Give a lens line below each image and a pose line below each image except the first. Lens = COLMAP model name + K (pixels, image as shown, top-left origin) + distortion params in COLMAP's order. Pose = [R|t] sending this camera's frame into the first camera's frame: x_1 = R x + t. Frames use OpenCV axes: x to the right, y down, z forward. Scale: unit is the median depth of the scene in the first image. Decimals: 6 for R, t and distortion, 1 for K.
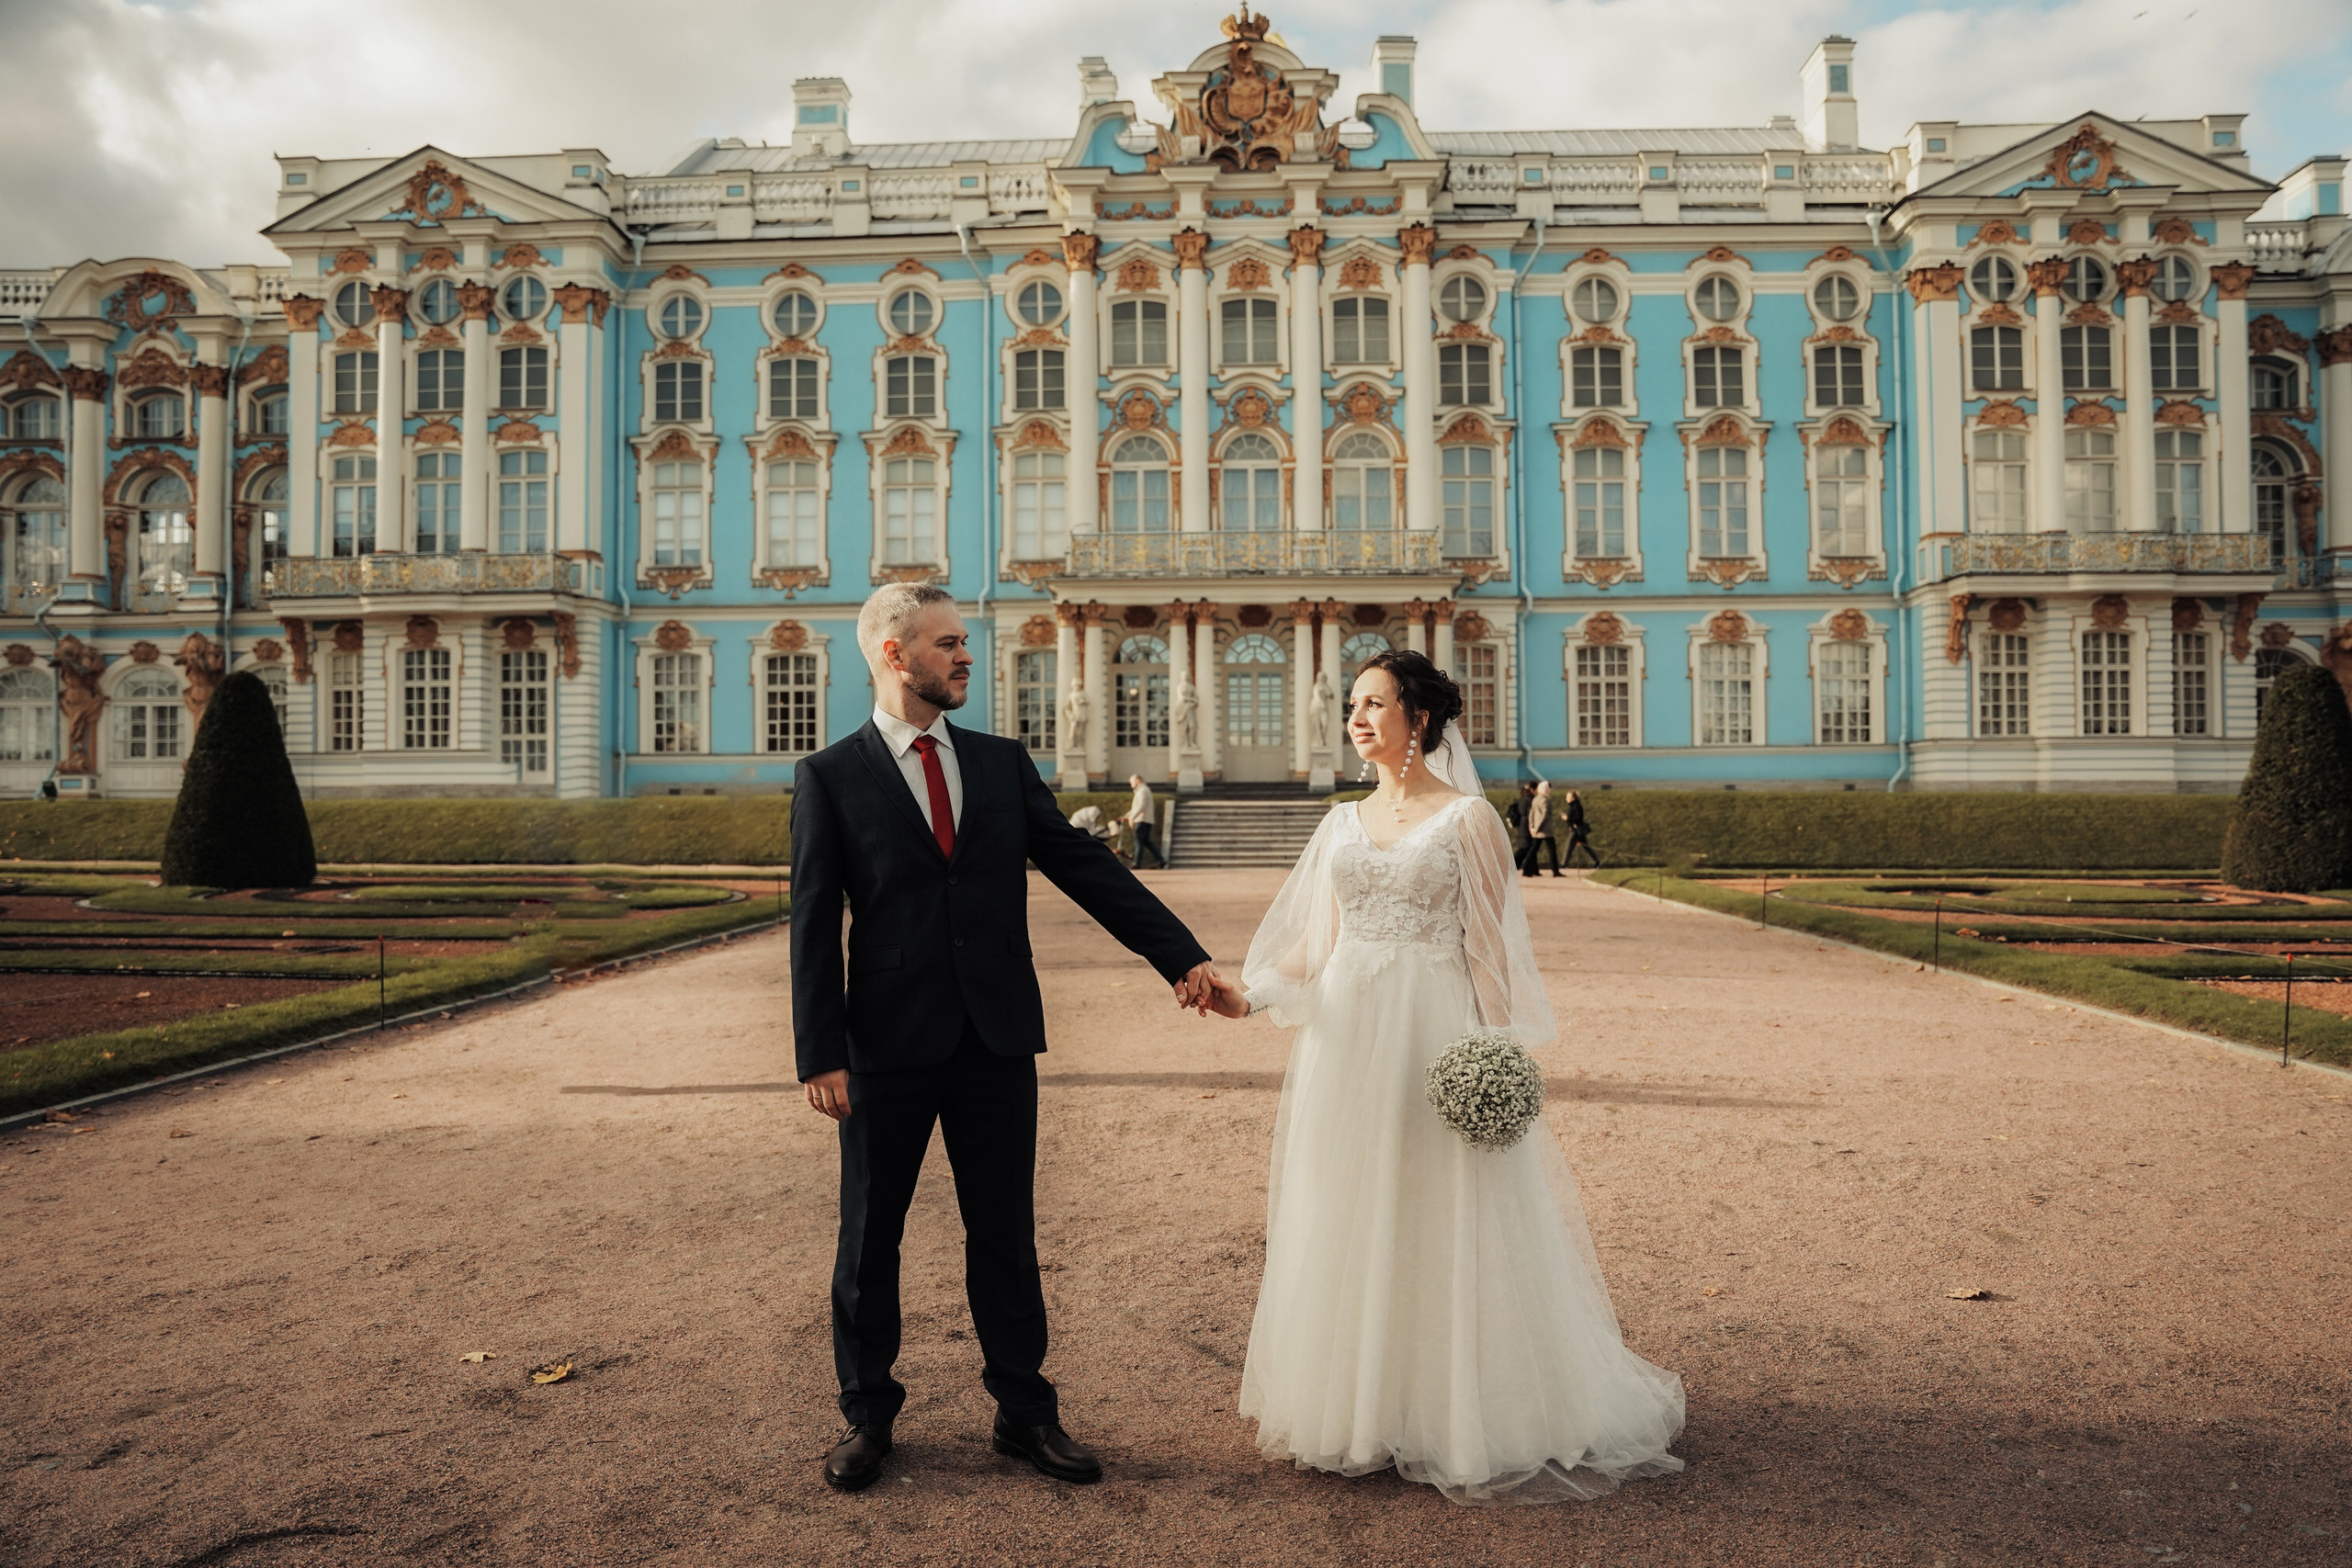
lens RADIAL K [[2186.1, 0, 1176.0], [0, 2186.1, 784.0], [0, 0, 1]] dist [-0.126239, 0.198272]
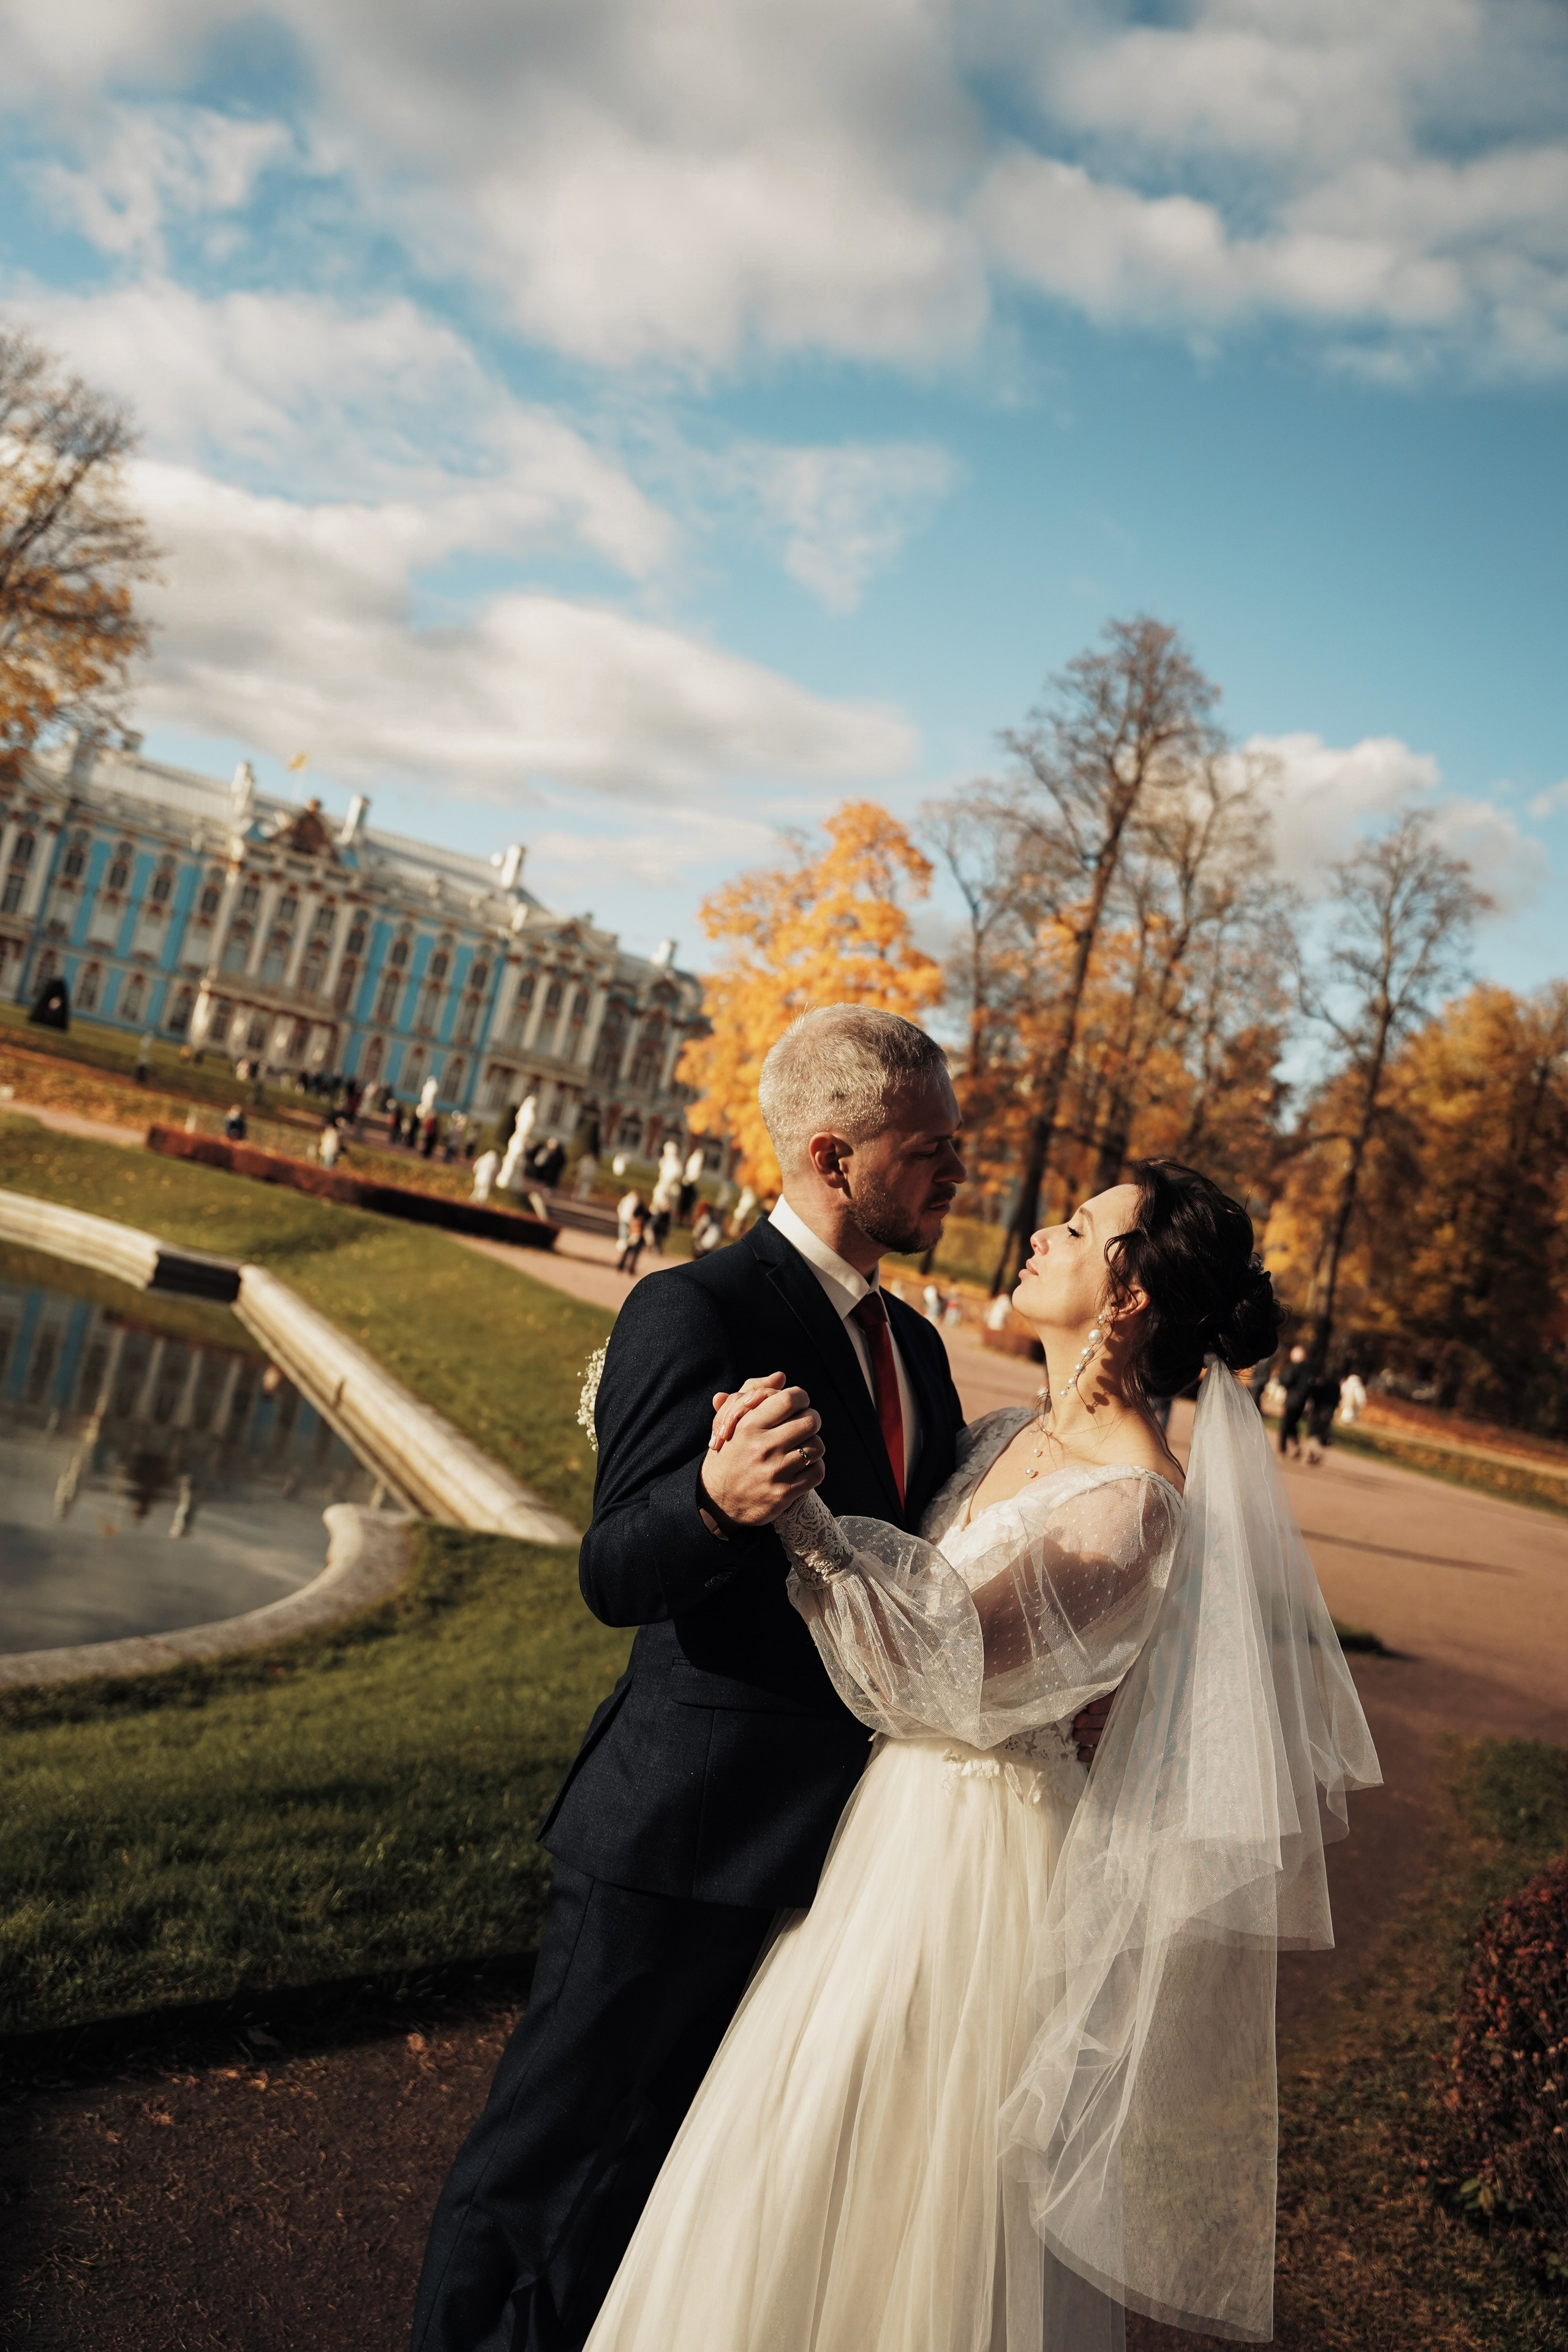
lens RADIAL K [[2186.3, 0, 784.0], [0, 2186.3, 1176.0], [0, 0, 1]] dist [-0.126239, 0.198272]
pose [[0.896427, 0.239038, 0.373201, -0.365680], [-0.253347, 0.967312, -0.011030, -0.001091], [-0.363639, -0.084662, 0.927685, -1.938370]]
